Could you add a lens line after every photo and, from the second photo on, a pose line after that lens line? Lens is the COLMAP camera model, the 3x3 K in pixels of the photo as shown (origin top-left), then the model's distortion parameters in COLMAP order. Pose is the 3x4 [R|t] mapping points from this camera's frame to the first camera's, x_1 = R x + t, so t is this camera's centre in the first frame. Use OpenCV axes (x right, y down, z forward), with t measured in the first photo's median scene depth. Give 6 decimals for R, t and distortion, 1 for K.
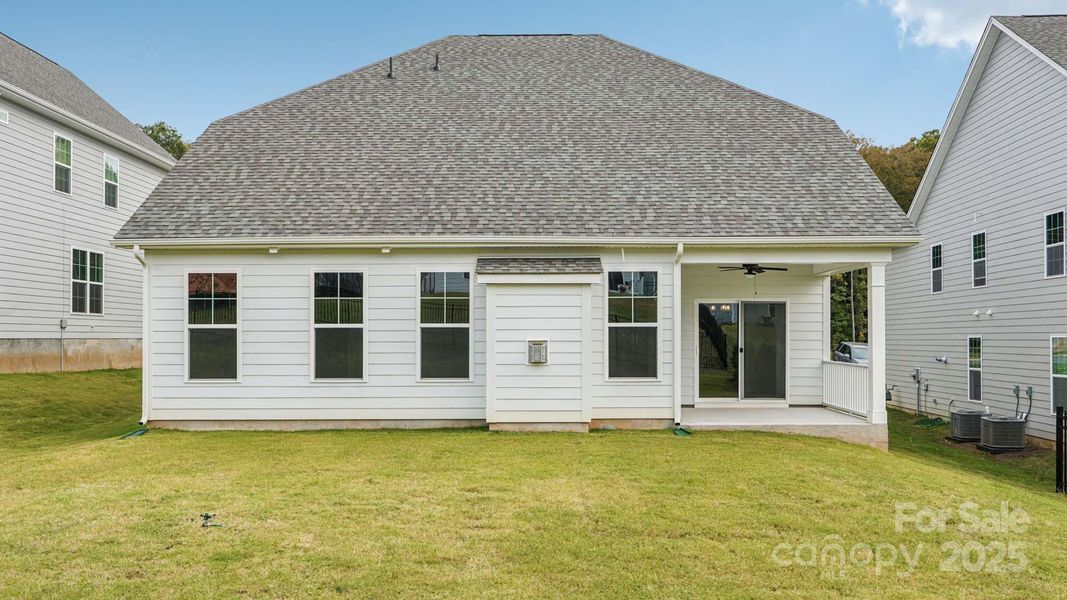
lens RADIAL K [[903.5, 0, 534.8], [0, 903.5, 332.6], [0, 0, 1]] dist [0.000471, -0.000137]
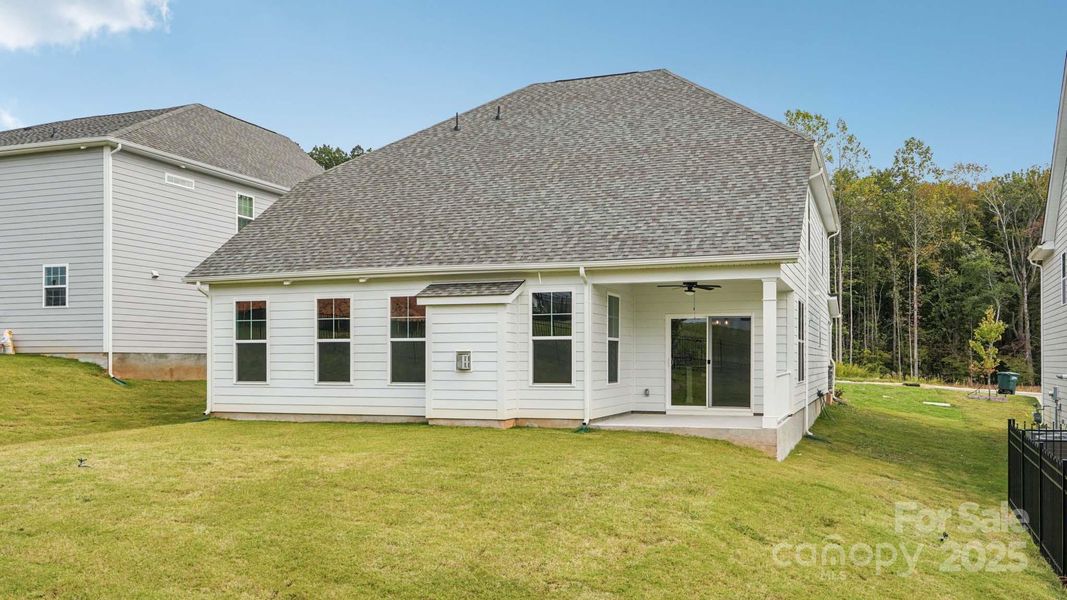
lens RADIAL K [[911.1, 0, 530.2], [0, 911.1, 350.0], [0, 0, 1]] dist [0.005424, 0.001198]
pose [[0.940427, -0.002706, -0.339985, 0.480396], [0.001549, 0.999992, -0.003673, 0.011164], [0.339992, 0.002928, 0.940424, -0.112787]]
